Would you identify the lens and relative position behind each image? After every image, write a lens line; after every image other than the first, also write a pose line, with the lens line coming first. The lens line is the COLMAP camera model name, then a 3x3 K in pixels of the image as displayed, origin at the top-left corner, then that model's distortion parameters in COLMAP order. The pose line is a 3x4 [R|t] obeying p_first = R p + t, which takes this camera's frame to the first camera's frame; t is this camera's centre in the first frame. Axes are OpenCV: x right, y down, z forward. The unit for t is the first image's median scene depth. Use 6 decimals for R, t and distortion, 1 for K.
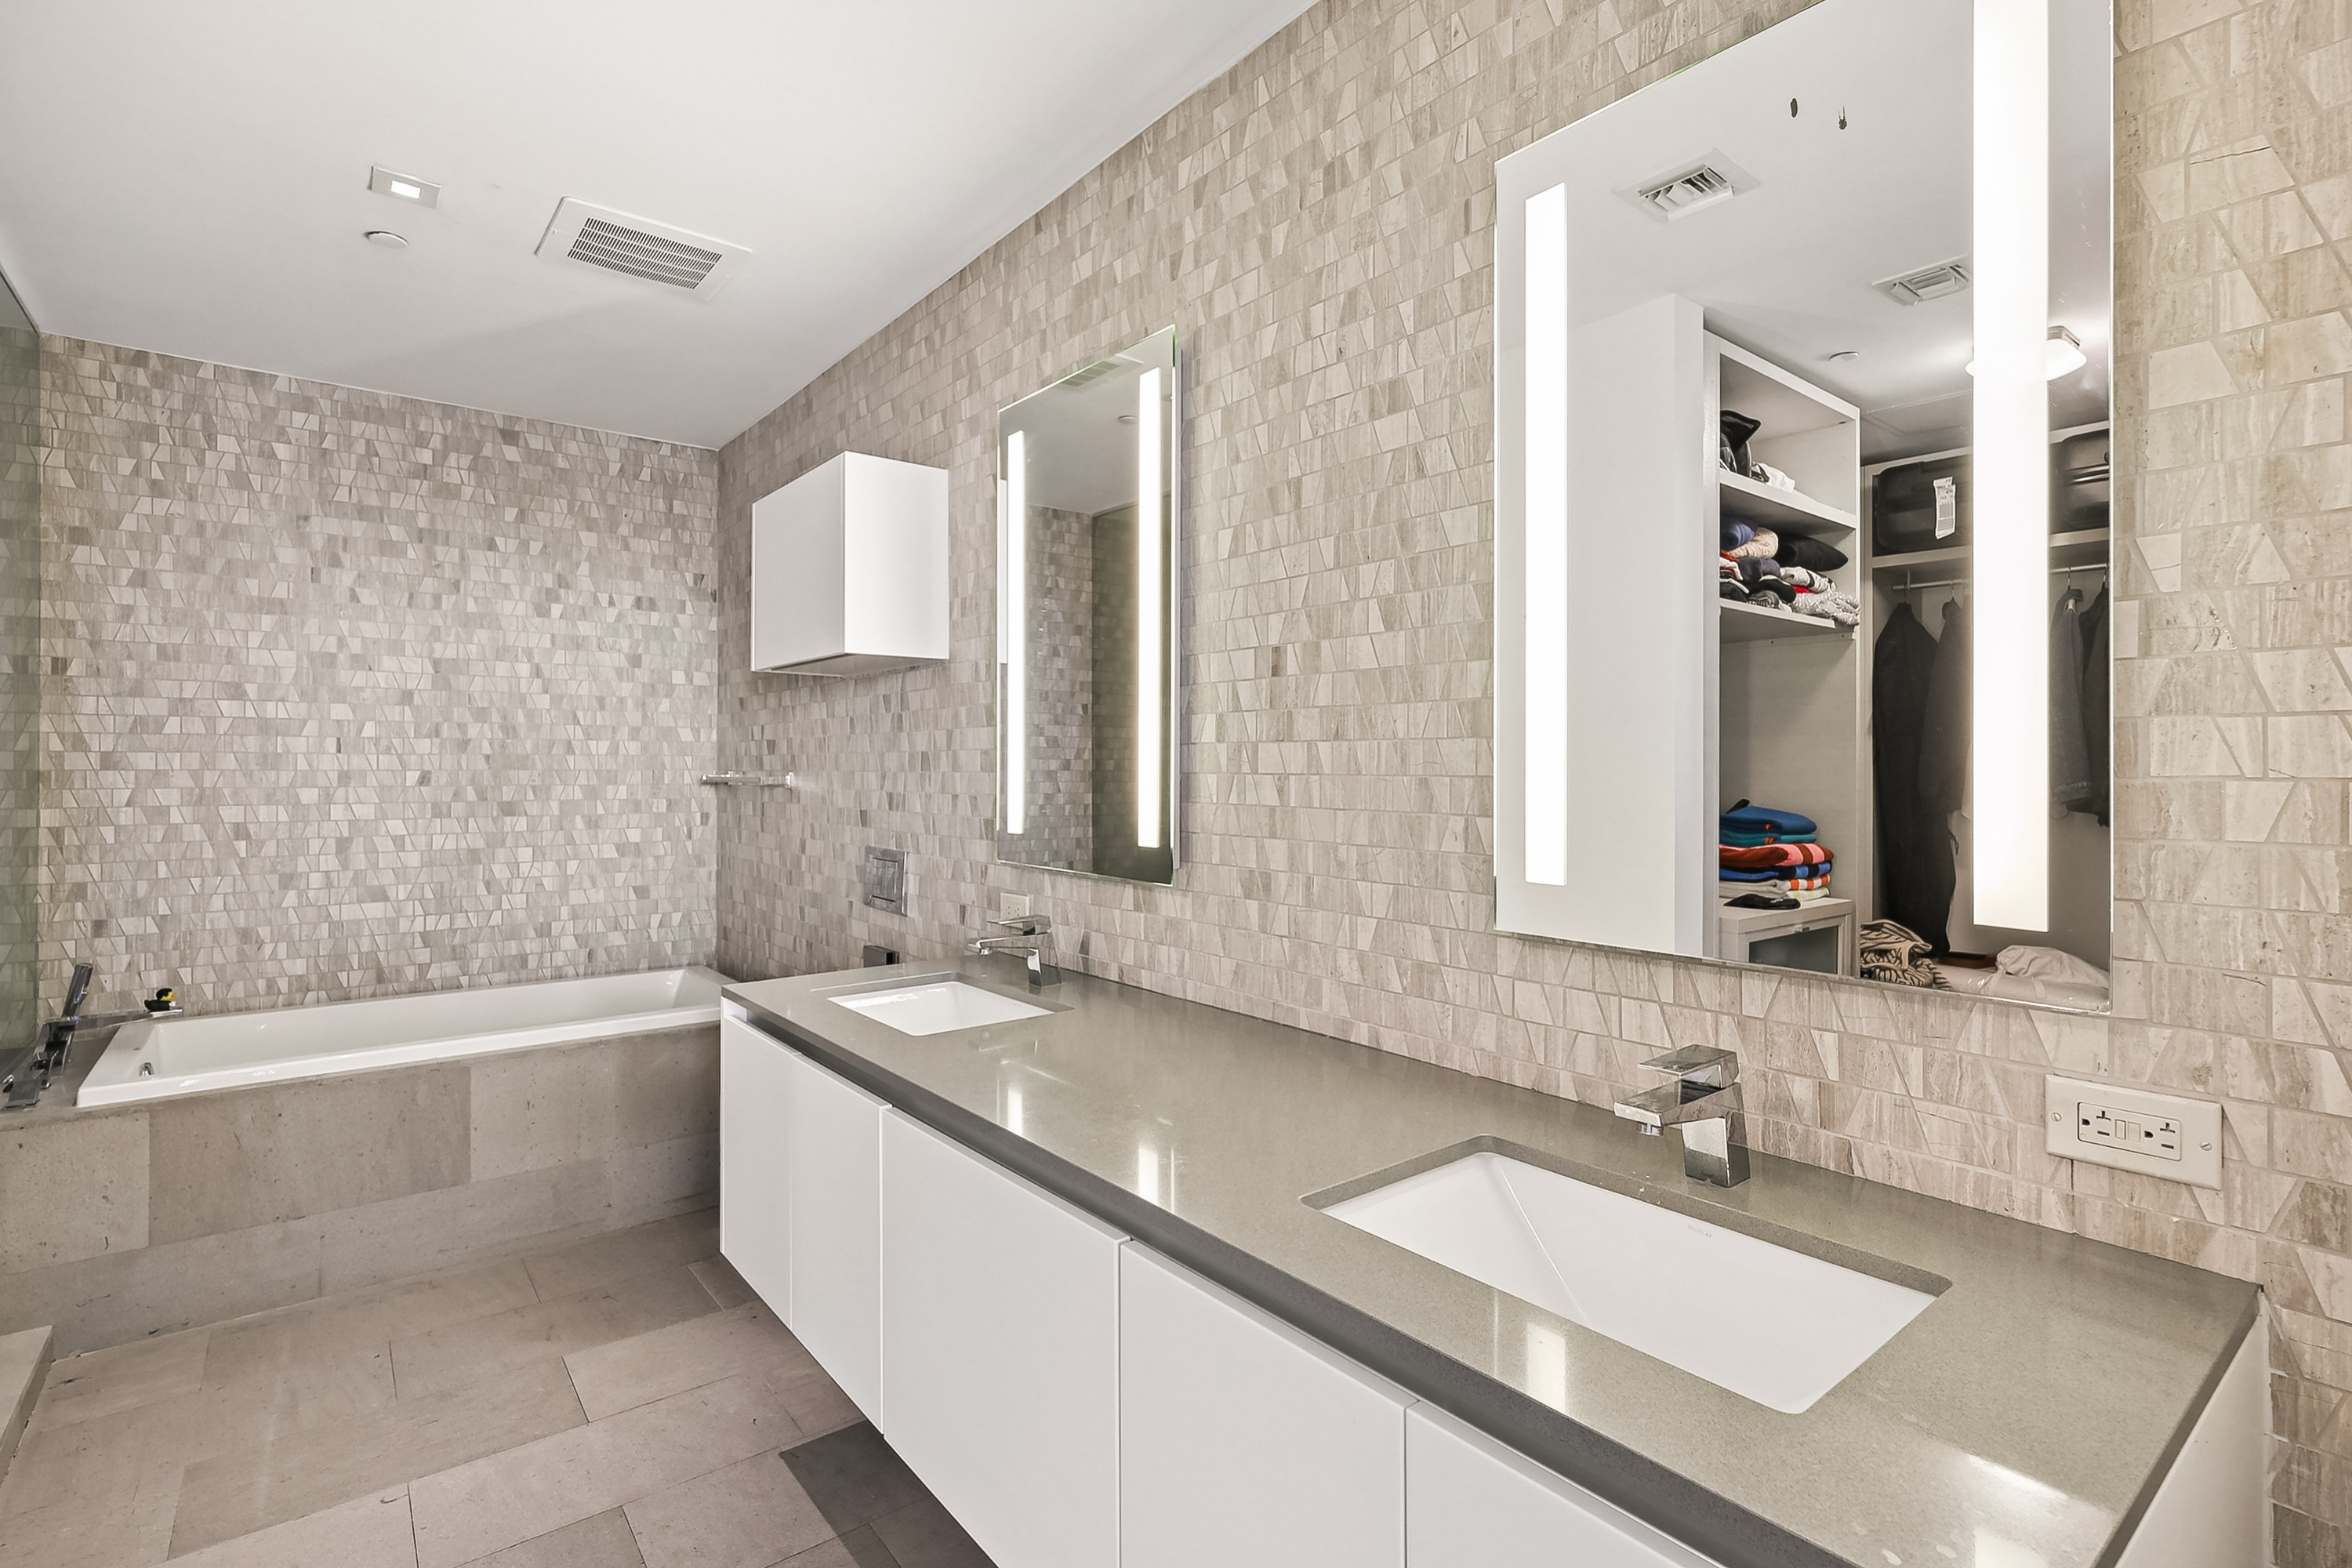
lens RADIAL K [[1106.3, 0, 1180.8], [0, 1106.3, 764.6], [0, 0, 1]] dist [0.000017, -0.001347]
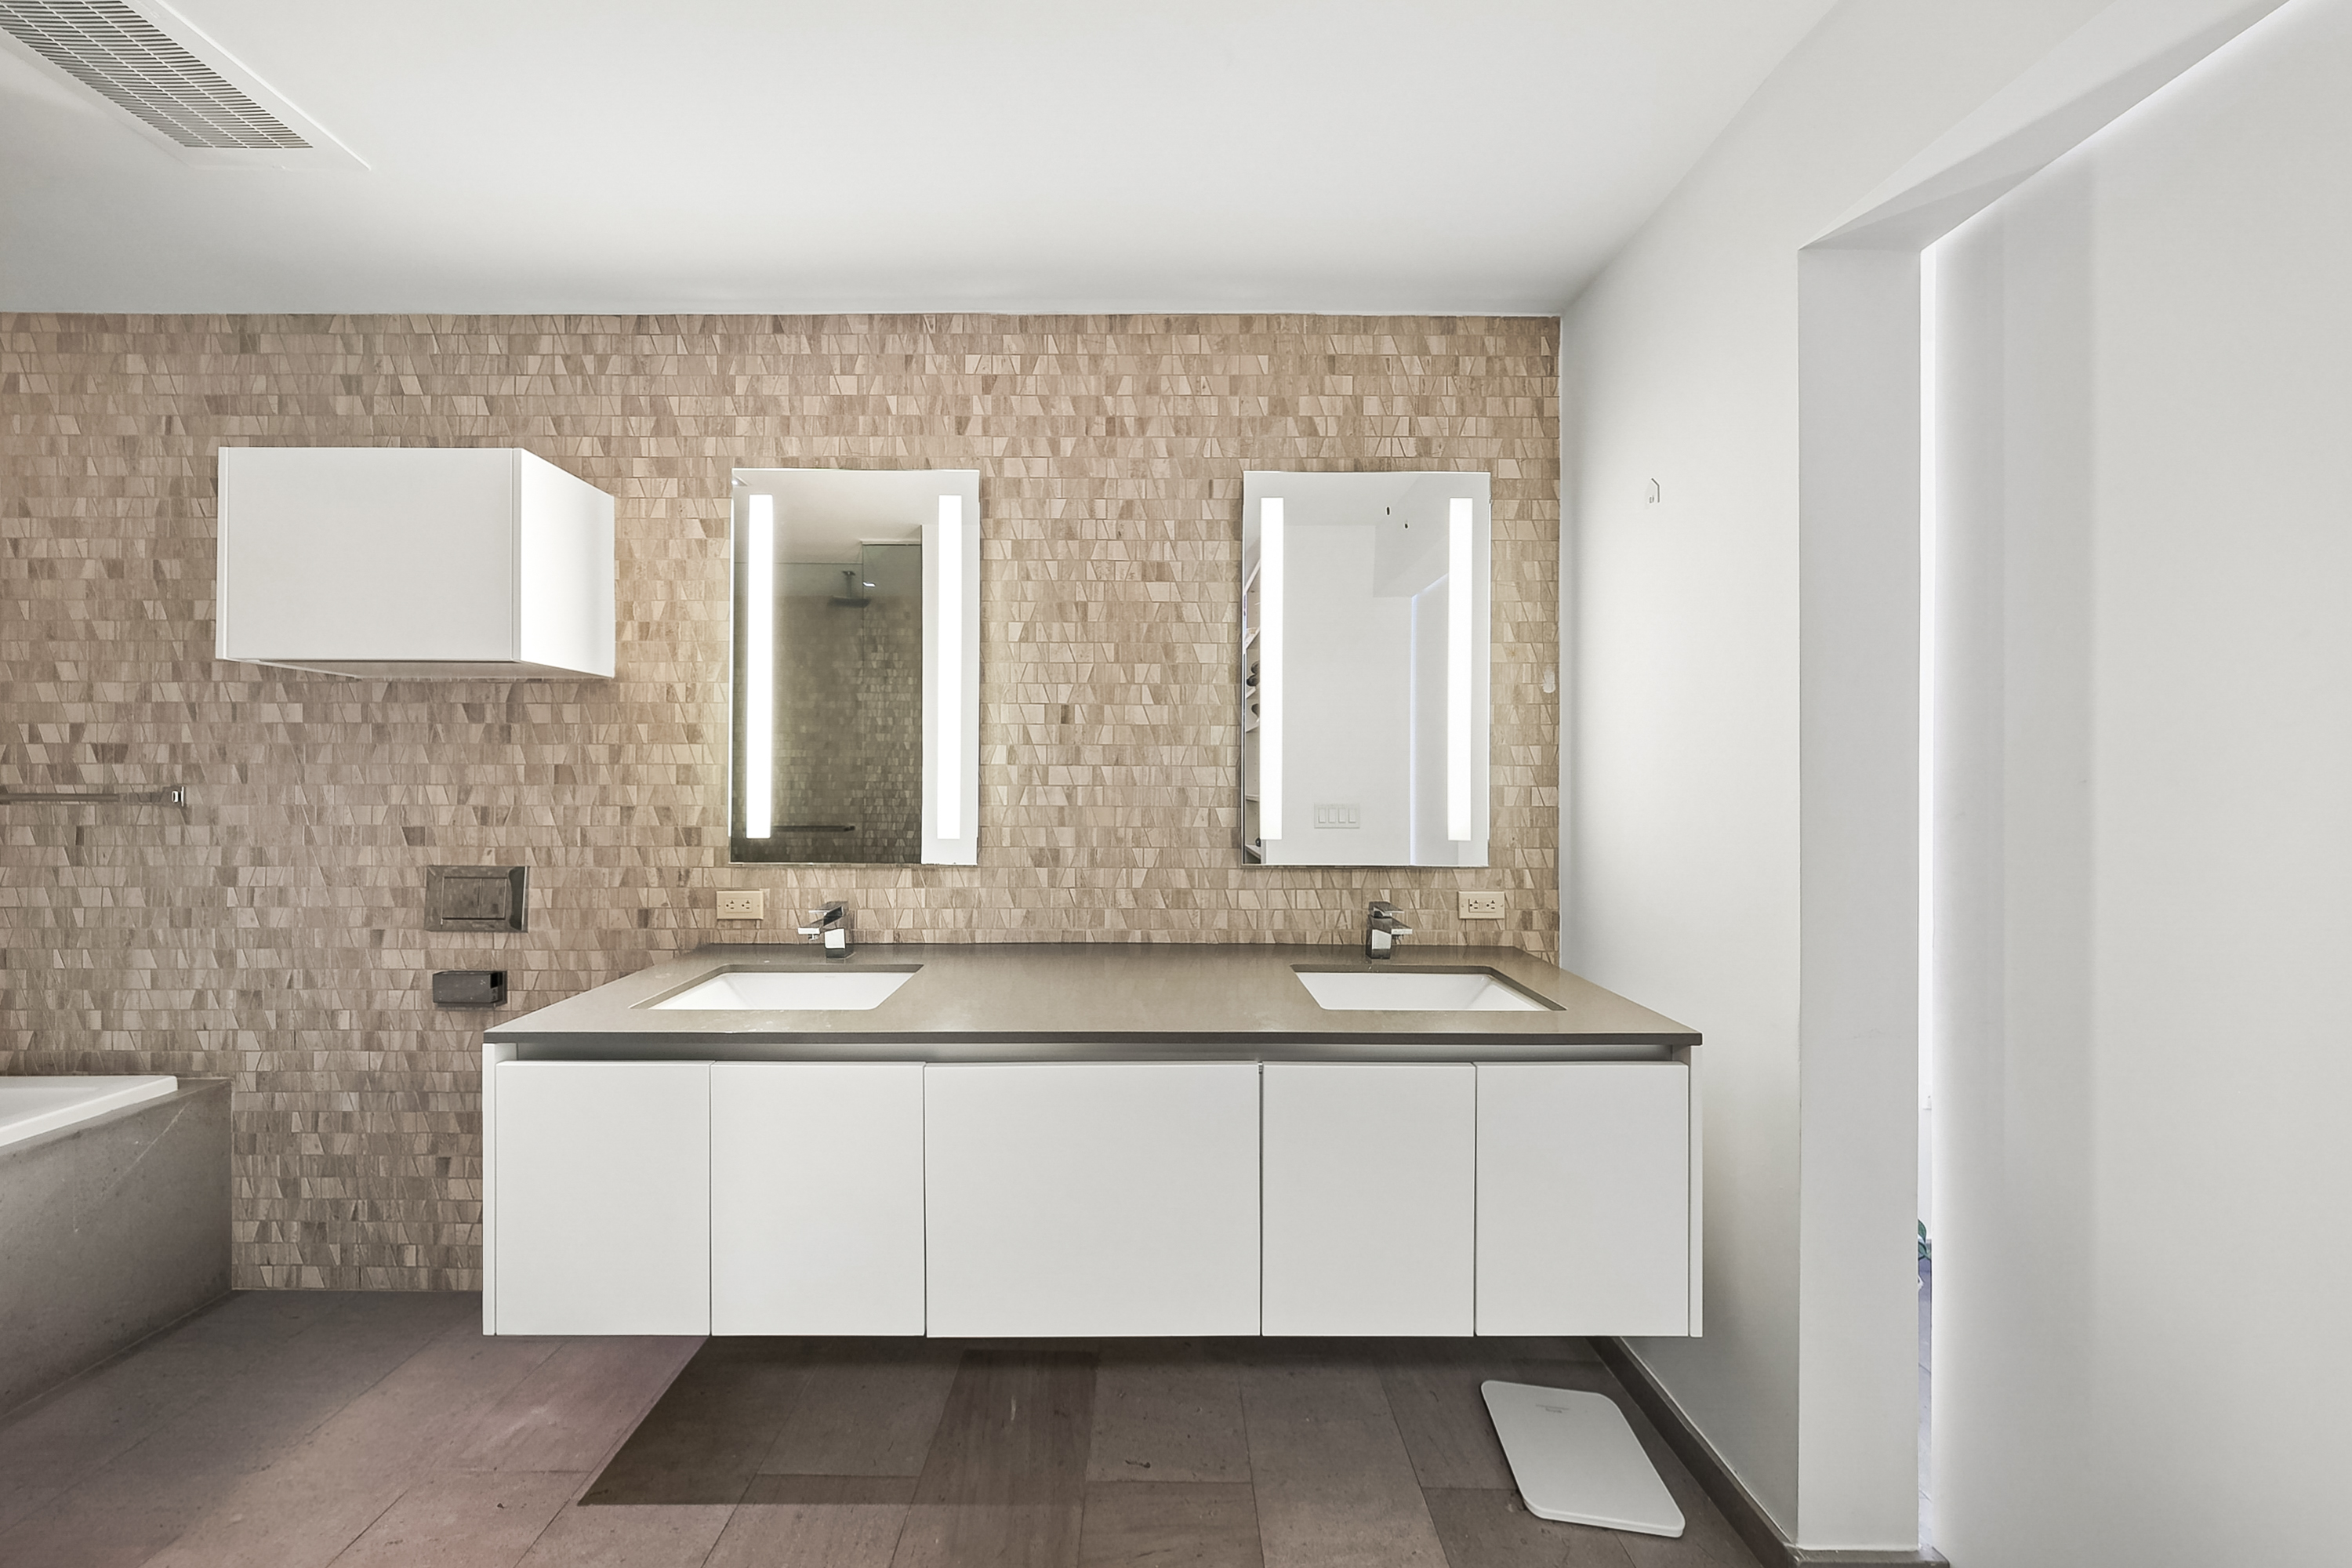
lens RADIAL K [[688.9, 0, 1147.7], [0, 688.9, 778.1], [0, 0, 1]] dist [0.001200, -0.000199]
pose [[0.624214, -0.001789, 0.781252, -0.633839], [-0.004162, 0.999976, 0.005615, -0.008616], [-0.781243, -0.006756, 0.624191, 0.306134]]
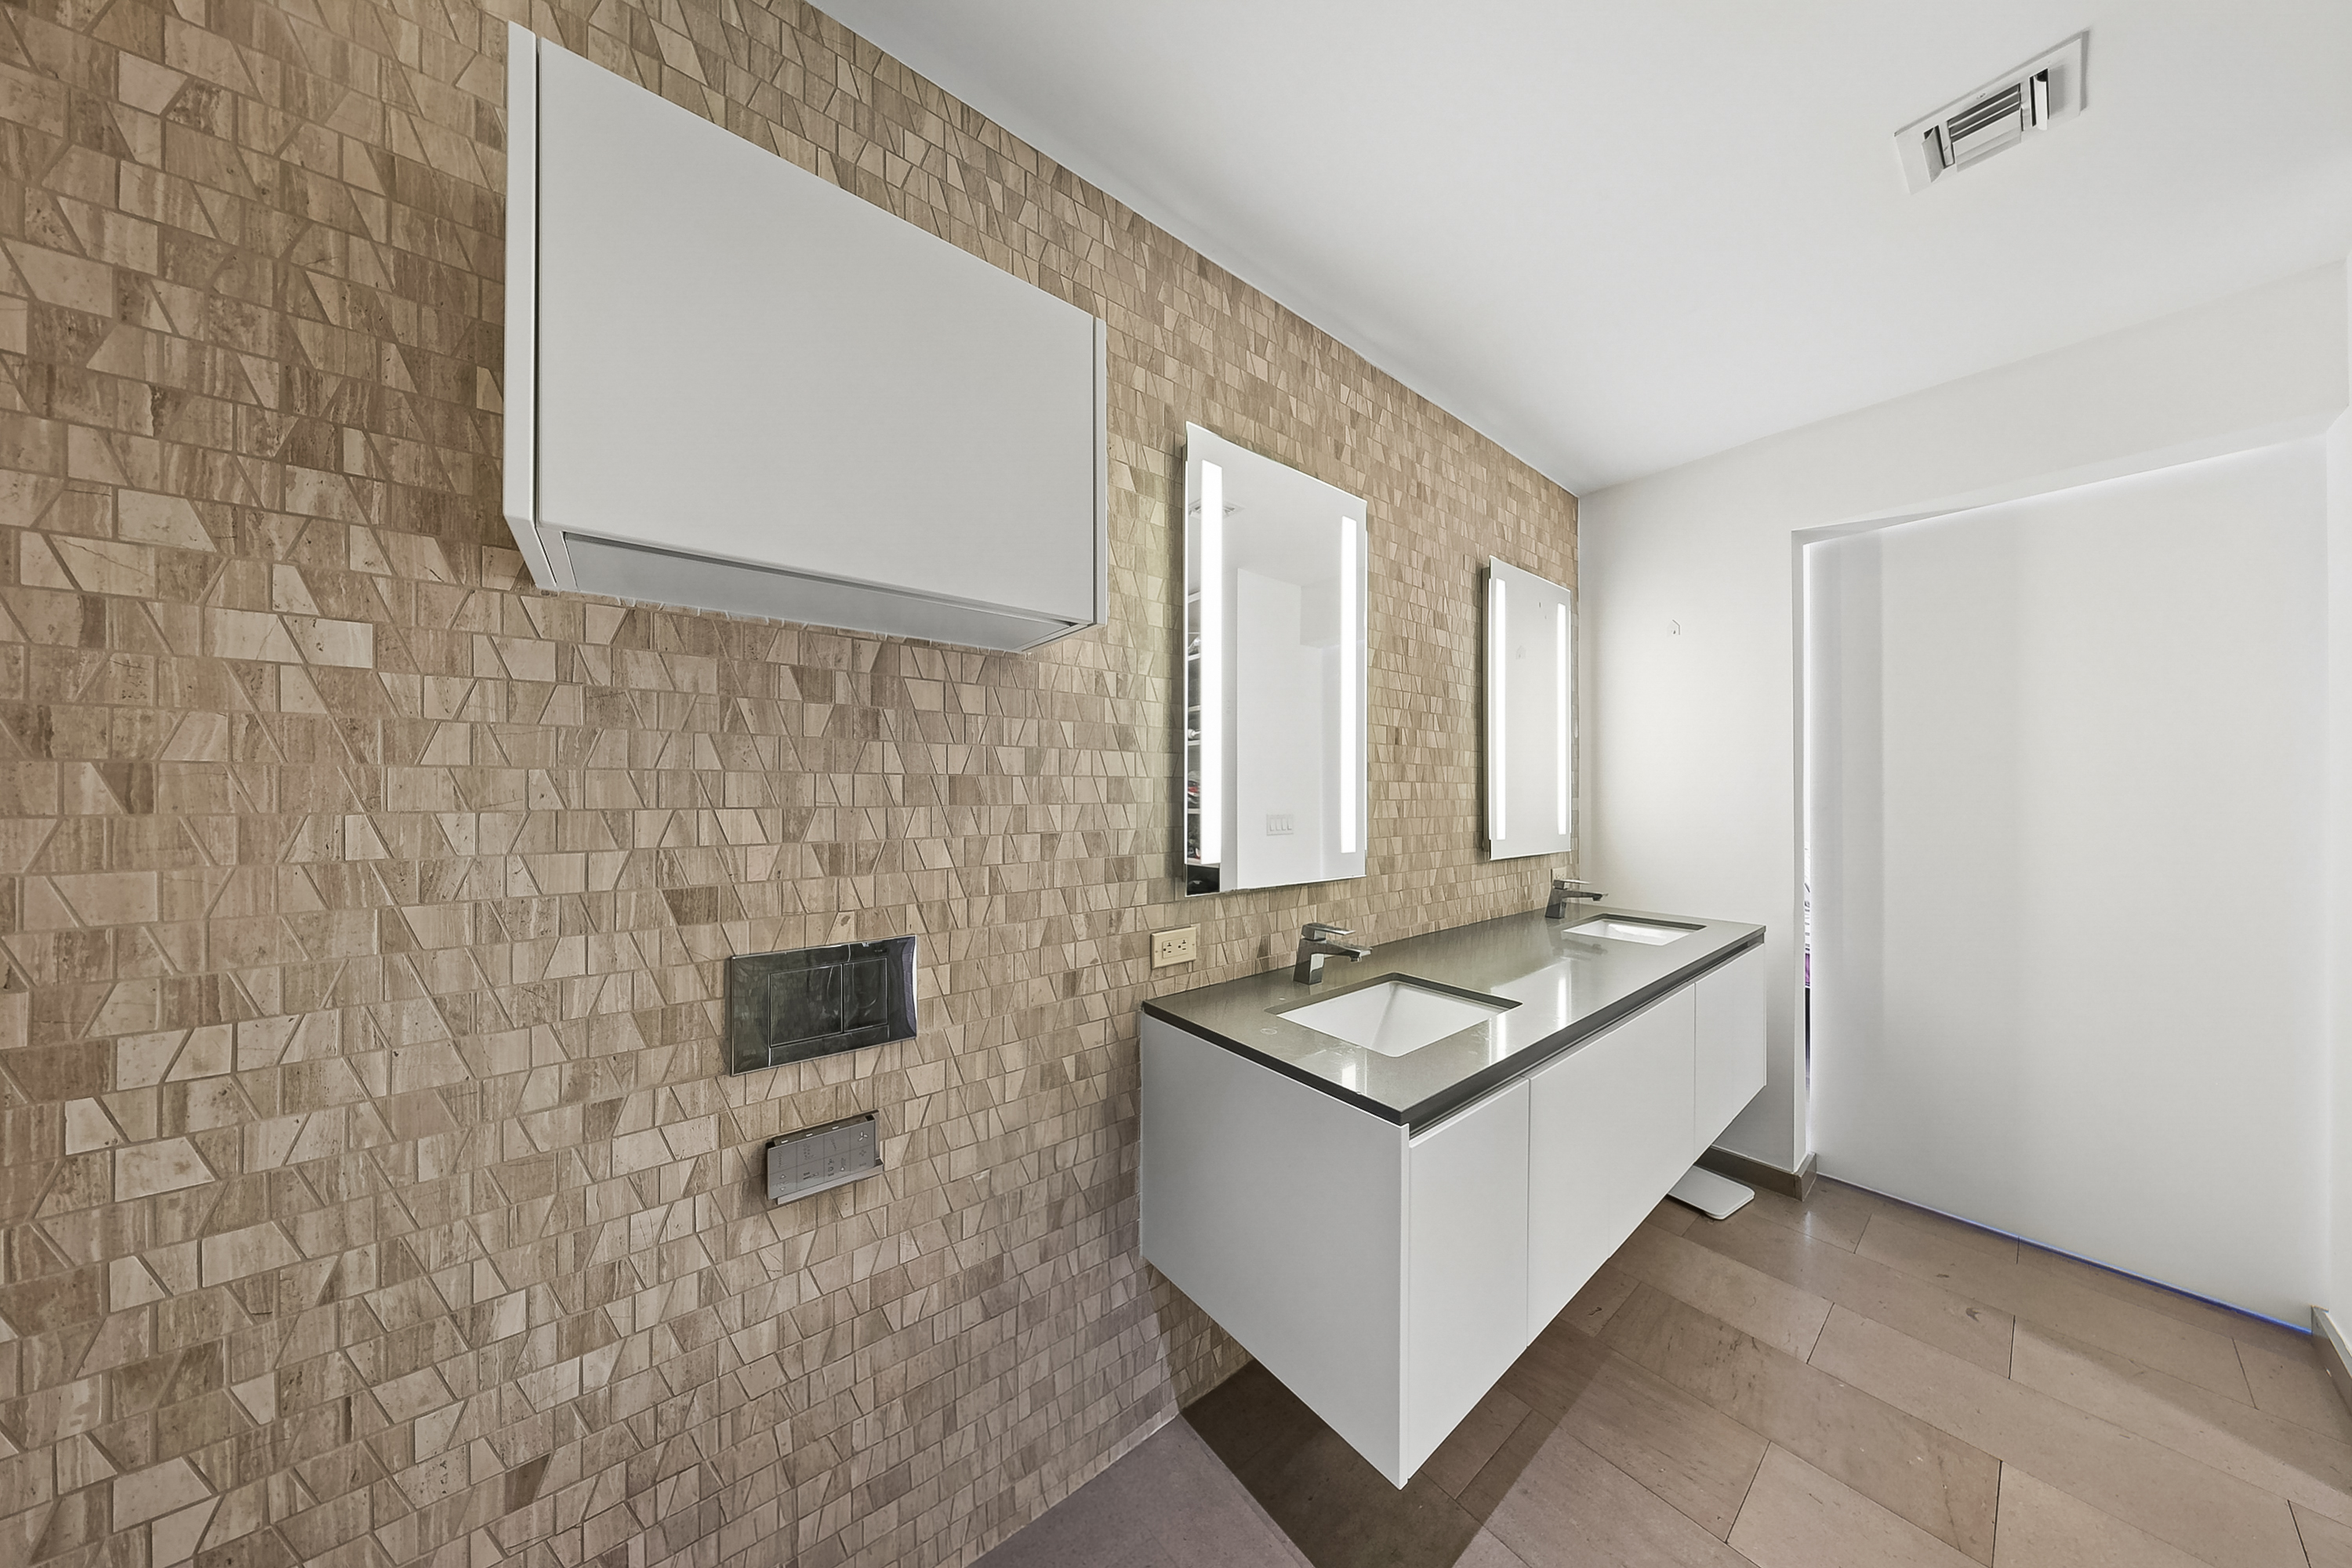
lens RADIAL K [[688.9, 0, 1177.6], [0, 688.9, 793.0], [0, 0, 1]] dist [0.001200, -0.000199]
pose [[-0.001596, 0.000057, 0.999999, -1.056204], [-0.001981, 0.999998, -0.000060, -0.001999], [-0.999997, -0.001981, -0.001596, 1.409996]]
